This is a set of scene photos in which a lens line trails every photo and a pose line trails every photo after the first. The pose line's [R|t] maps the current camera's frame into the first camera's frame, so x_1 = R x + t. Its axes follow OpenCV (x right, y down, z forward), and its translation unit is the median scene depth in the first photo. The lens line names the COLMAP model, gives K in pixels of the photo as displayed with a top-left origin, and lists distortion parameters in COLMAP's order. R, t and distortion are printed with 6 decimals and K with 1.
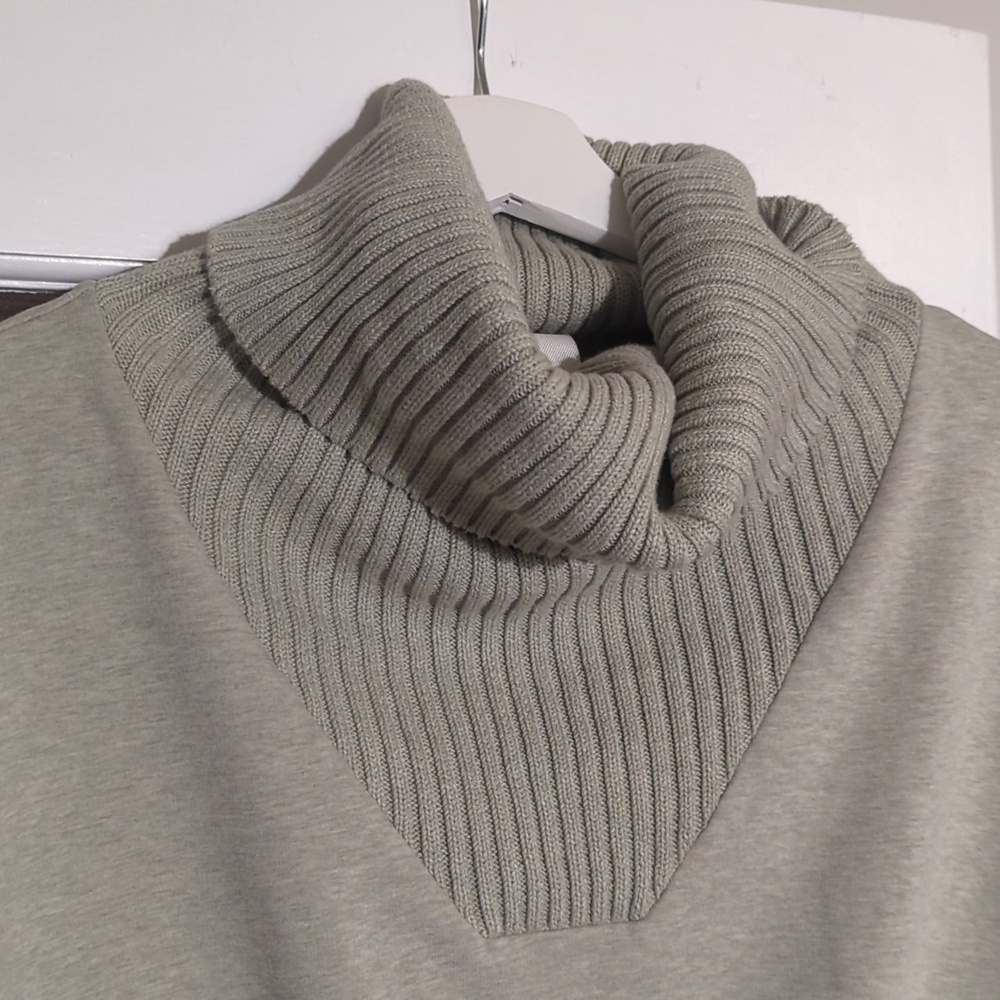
lens RADIAL K [[1572.1, 0, 500.0], [0, 1572.1, 500.0], [0, 0, 1]] dist [0.090096, -0.132899]
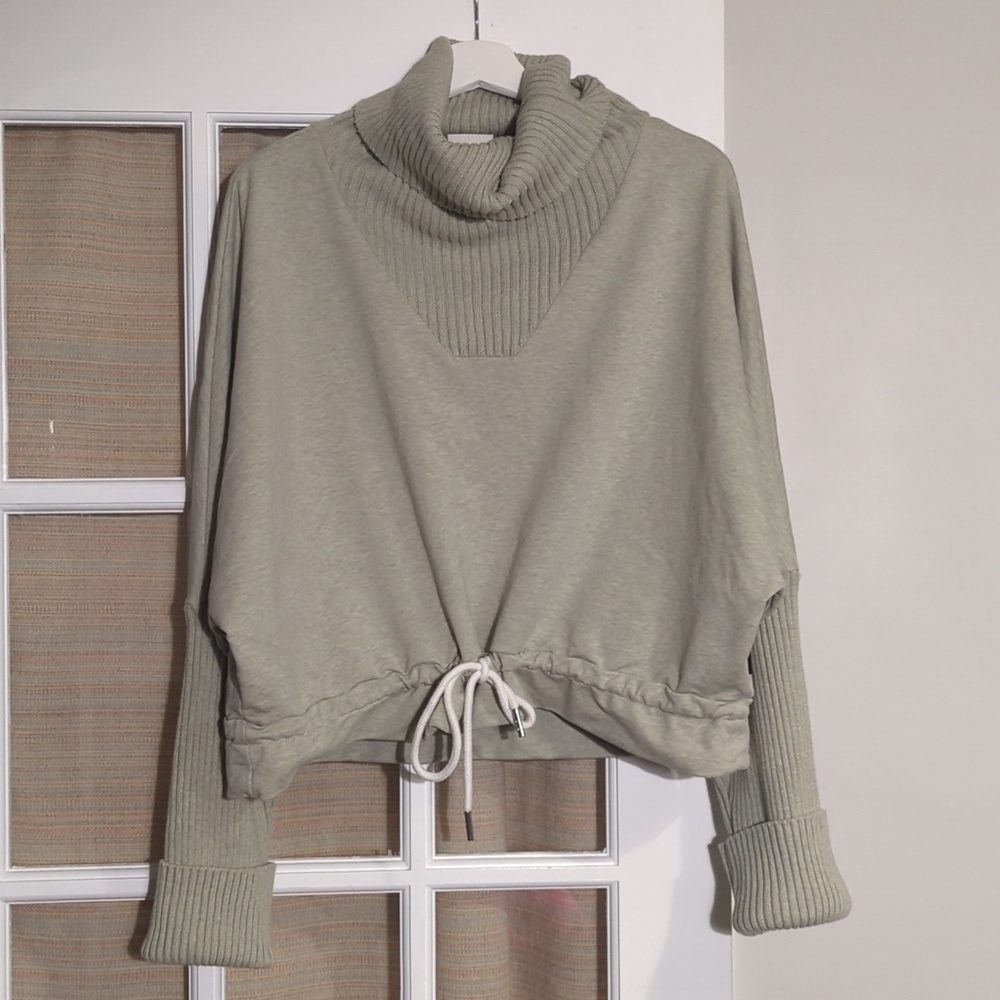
lens RADIAL K [[1572.1, 0, 500.0], [0, 1572.1, 500.0], [0, 0, 1]] dist [0.090096, -0.132899]
pose [[0.961026, 0.016142, -0.275987, 0.807025], [0.004885, 0.997147, 0.075332, 0.308958], [0.276416, -0.073744, 0.958205, -1.580205]]
